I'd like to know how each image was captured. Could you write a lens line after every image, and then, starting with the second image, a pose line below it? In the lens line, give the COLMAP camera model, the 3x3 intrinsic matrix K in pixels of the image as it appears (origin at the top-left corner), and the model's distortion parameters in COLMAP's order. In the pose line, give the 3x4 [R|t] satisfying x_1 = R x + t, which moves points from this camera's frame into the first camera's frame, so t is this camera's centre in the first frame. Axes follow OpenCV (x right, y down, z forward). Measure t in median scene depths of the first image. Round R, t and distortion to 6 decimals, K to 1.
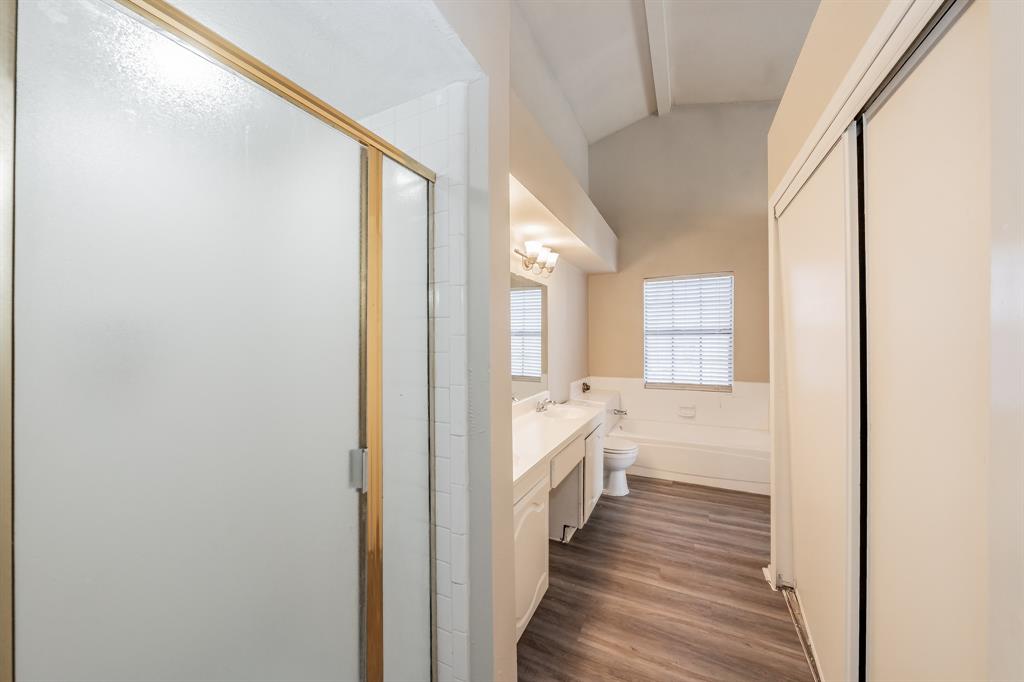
lens RADIAL K [[359.0, 0, 519.3], [0, 359.0, 339.1], [0, 0, 1]] dist [0.000932, 0.000102]
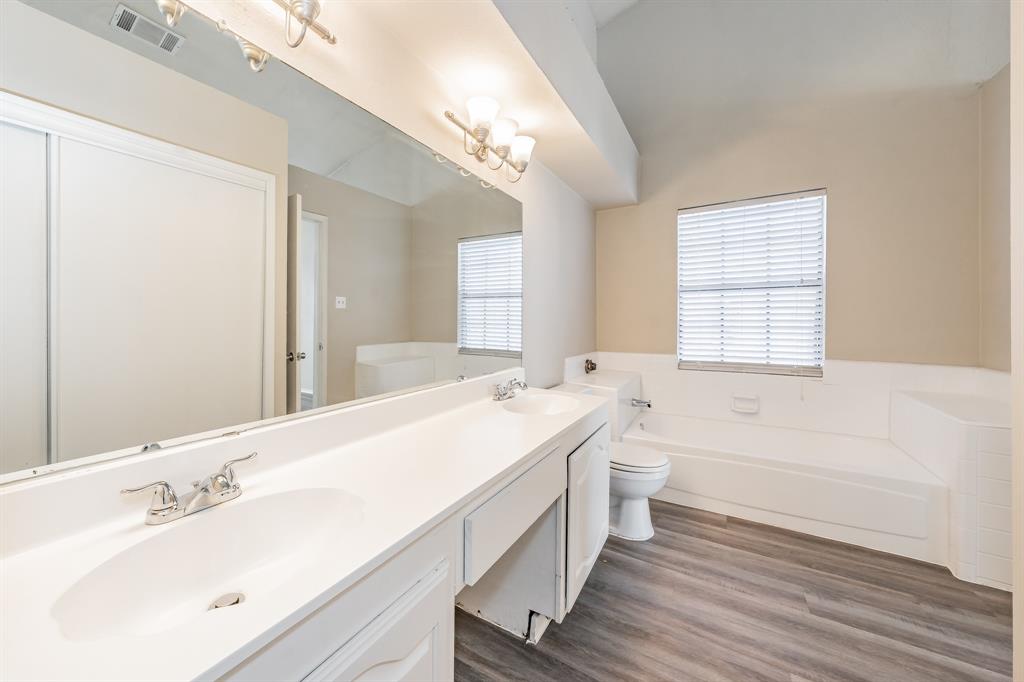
lens RADIAL K [[366.9, 0, 493.9], [0, 366.9, 325.7], [0, 0, 1]] dist [-0.000120, 0.000008]
pose [[0.993574, 0.004018, -0.113111, 0.113425], [-0.002961, 0.999950, 0.009513, 0.069988], [0.113144, -0.009117, 0.993537, 0.382312]]
